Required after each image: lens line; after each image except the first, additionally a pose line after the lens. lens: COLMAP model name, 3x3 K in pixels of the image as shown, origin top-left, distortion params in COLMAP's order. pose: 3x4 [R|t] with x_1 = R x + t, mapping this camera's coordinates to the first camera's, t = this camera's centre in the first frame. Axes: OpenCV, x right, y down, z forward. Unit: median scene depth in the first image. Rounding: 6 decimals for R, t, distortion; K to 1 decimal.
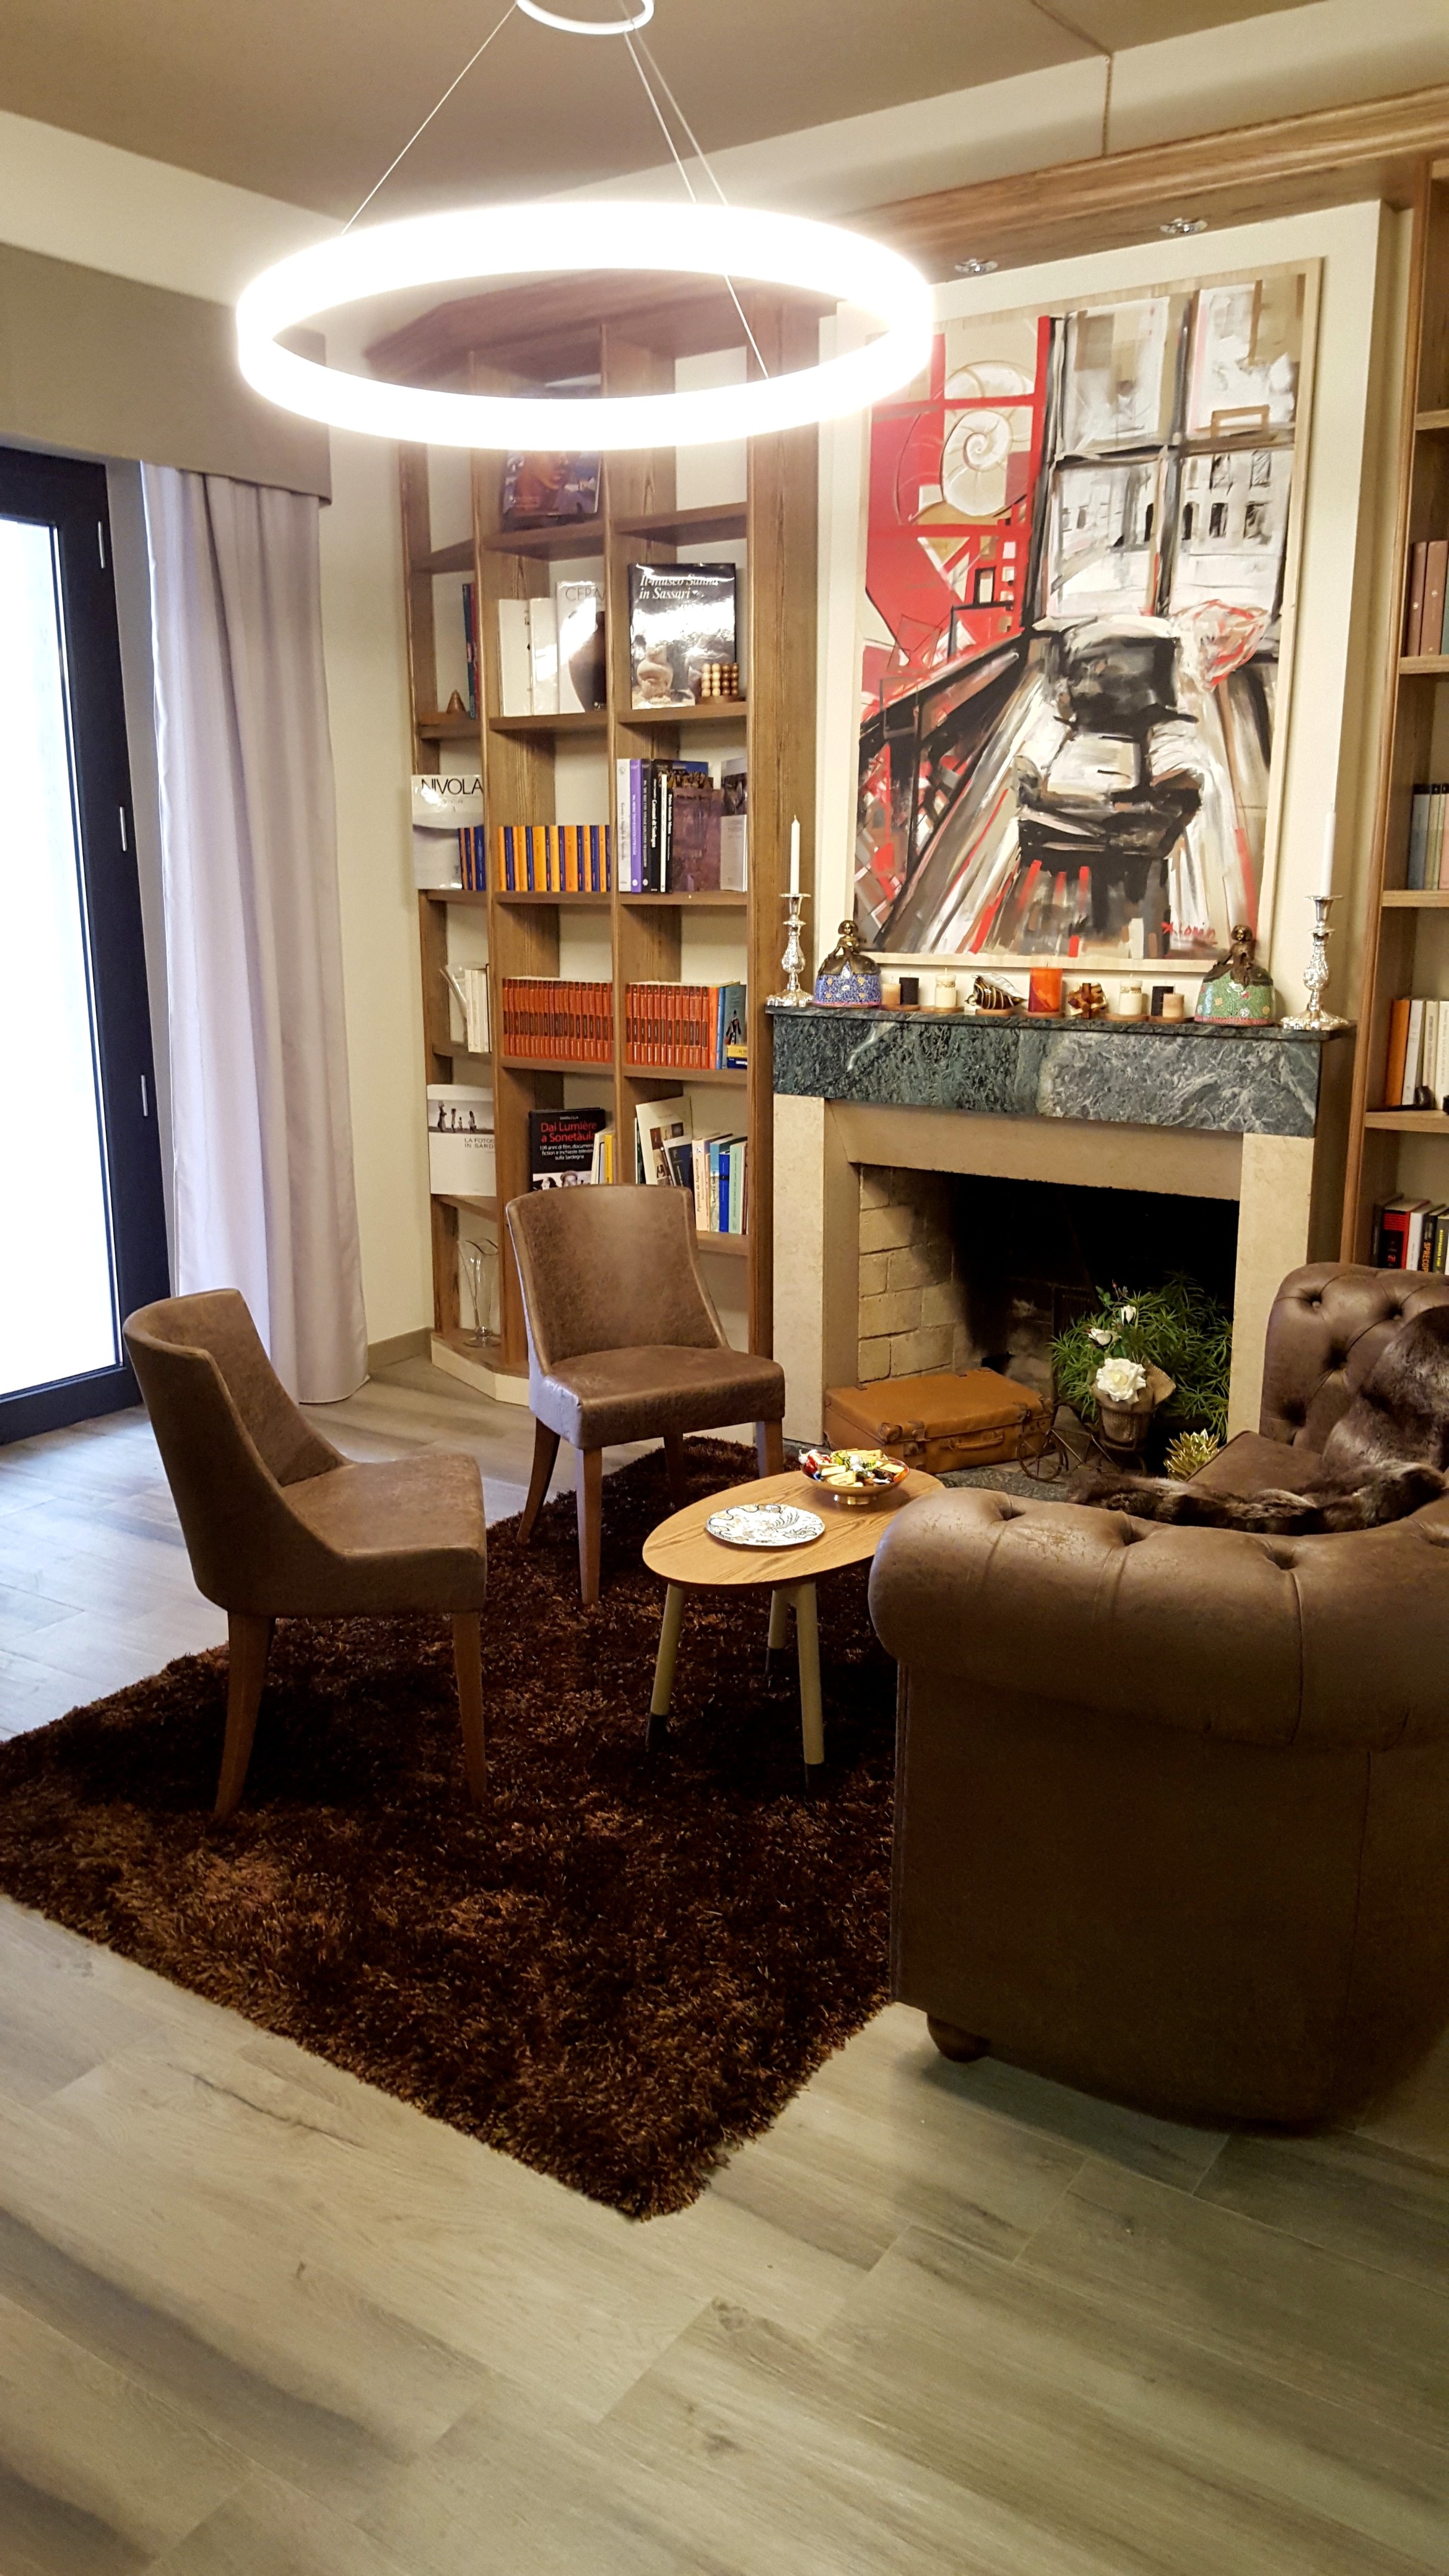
lens RADIAL K [[1900.8, 0, 687.3], [0, 1900.8, 1289.8], [0, 0, 1]] dist [0.187694, -0.379606]
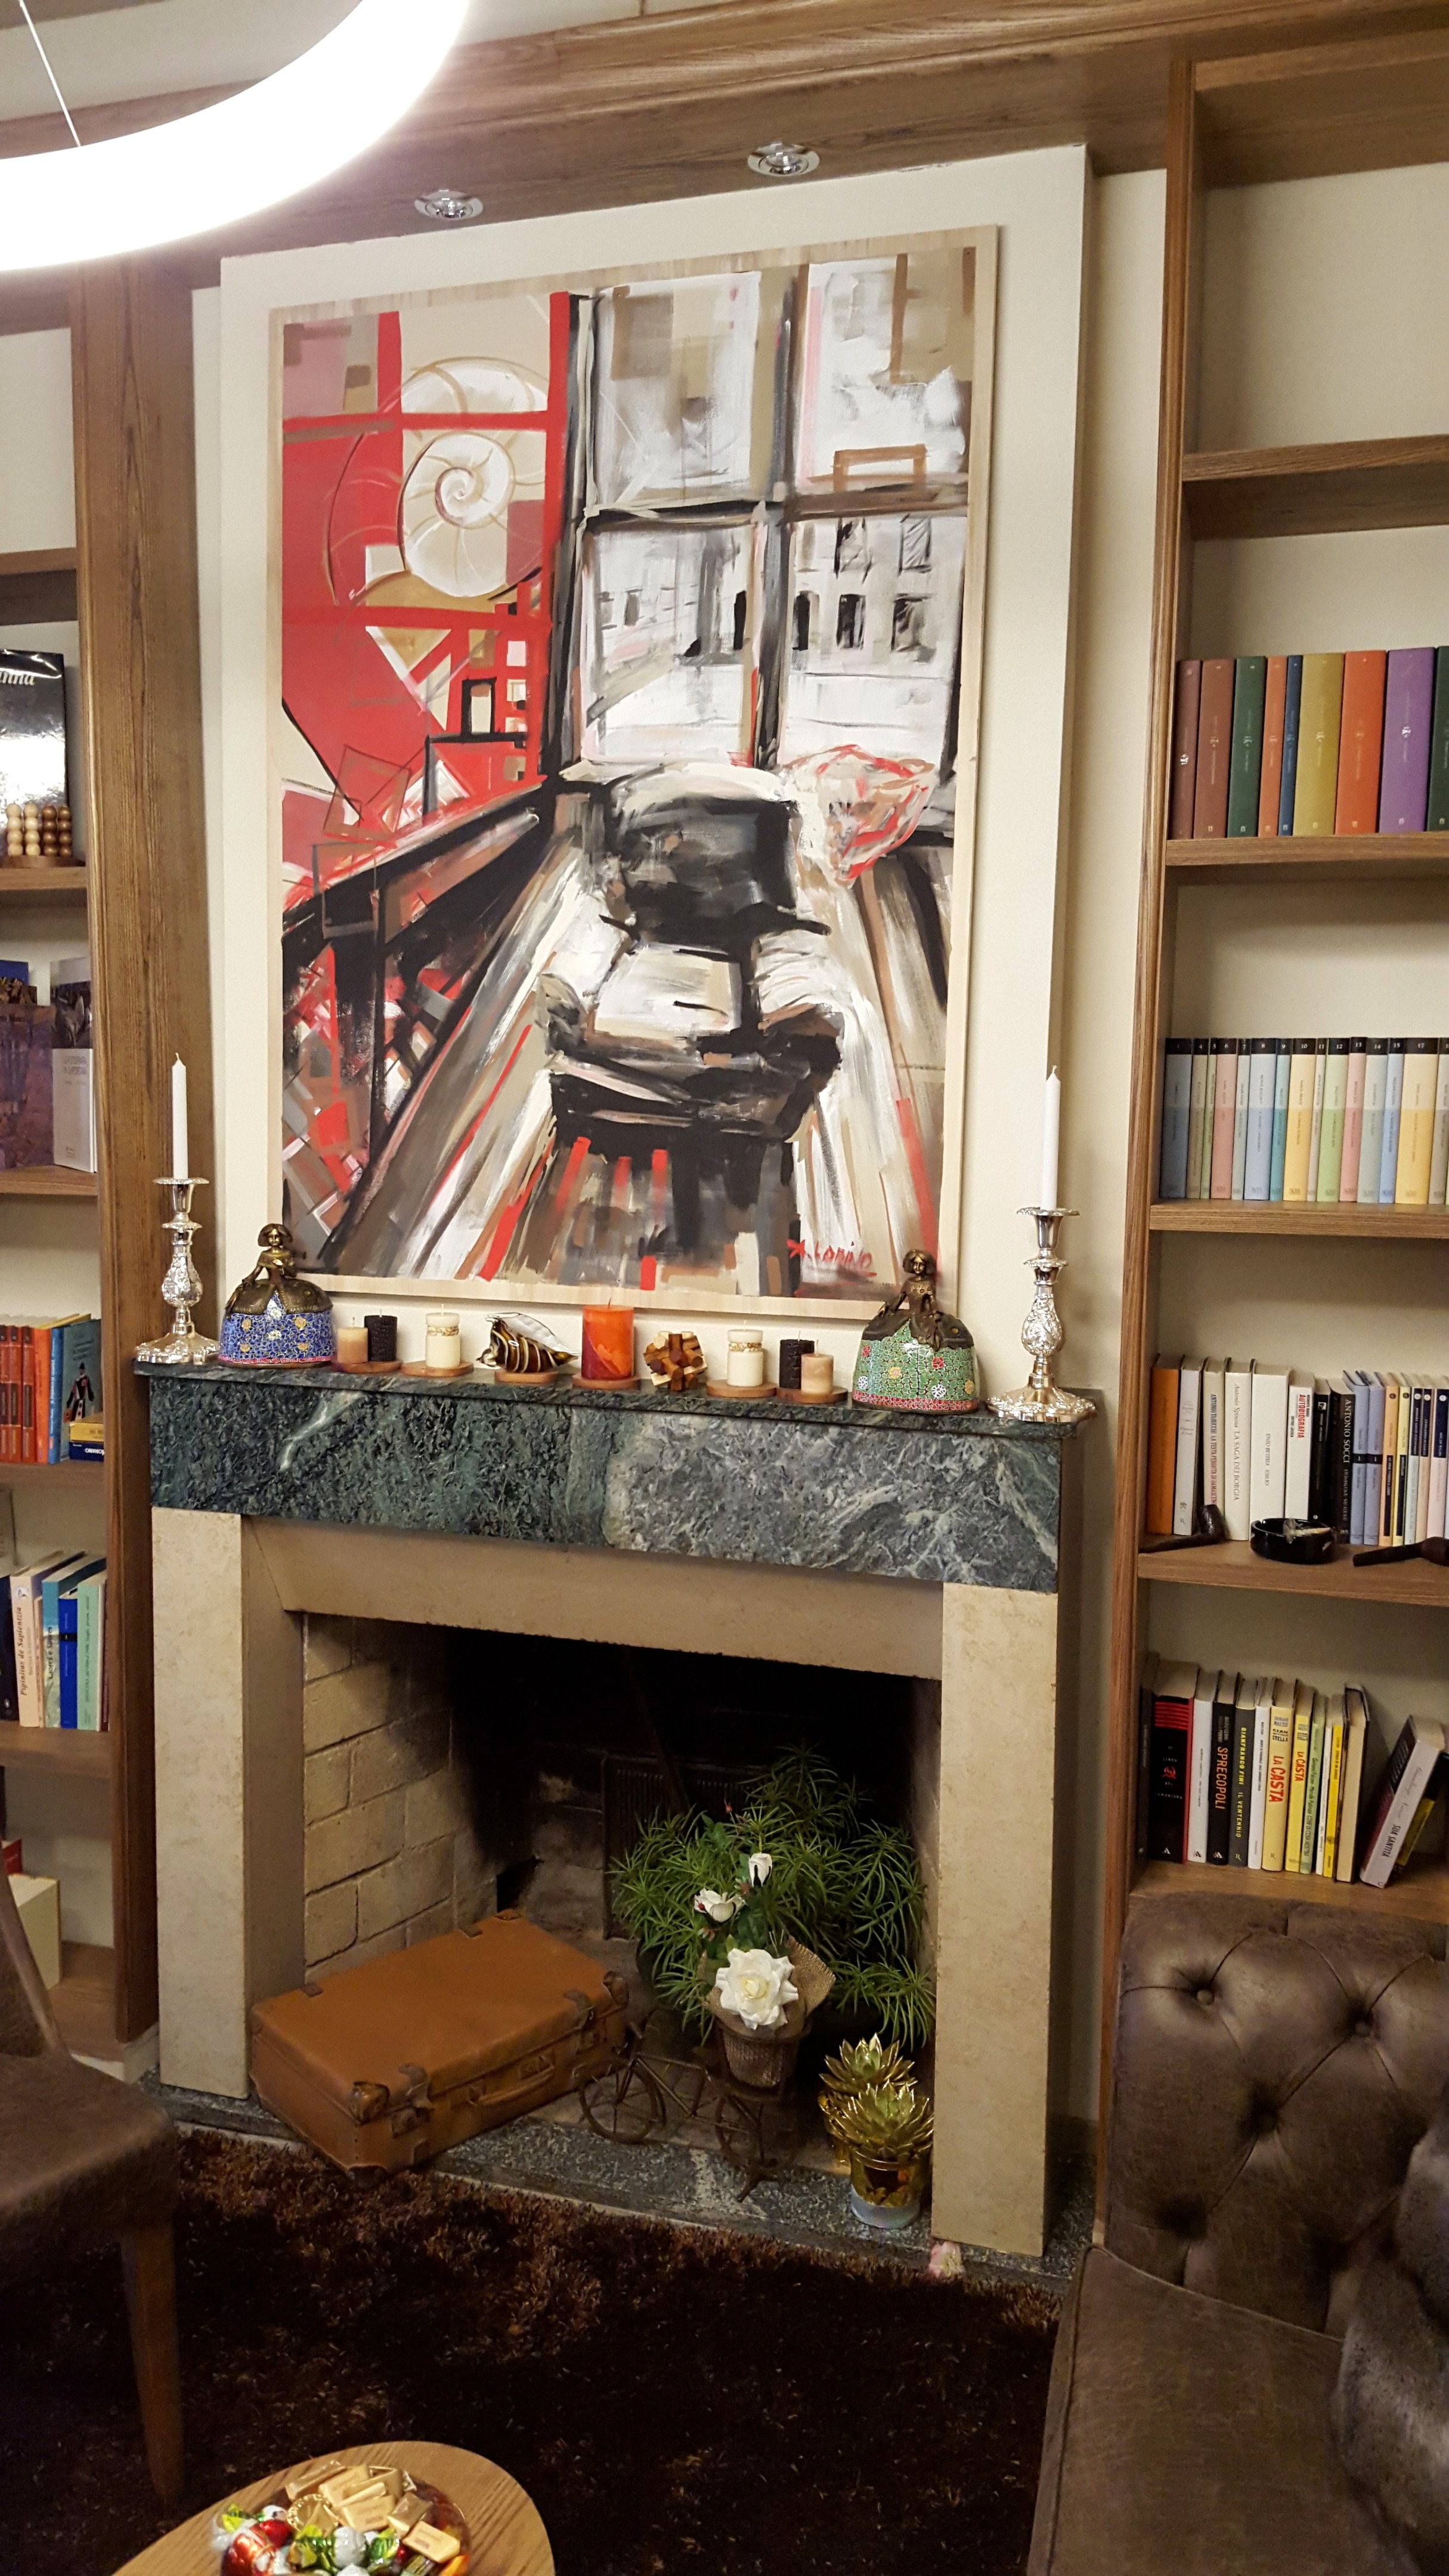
lens RADIAL K [[1900.8, 0, 687.3], [0, 1900.8, 1289.8], [0, 0, 1]] dist [0.187694, -0.379606]
pose [[0.953719, -0.015829, 0.300282, 0.027927], [0.049674, 0.993187, -0.105412, -0.108403], [-0.296568, 0.115449, 0.948008, 0.414609]]
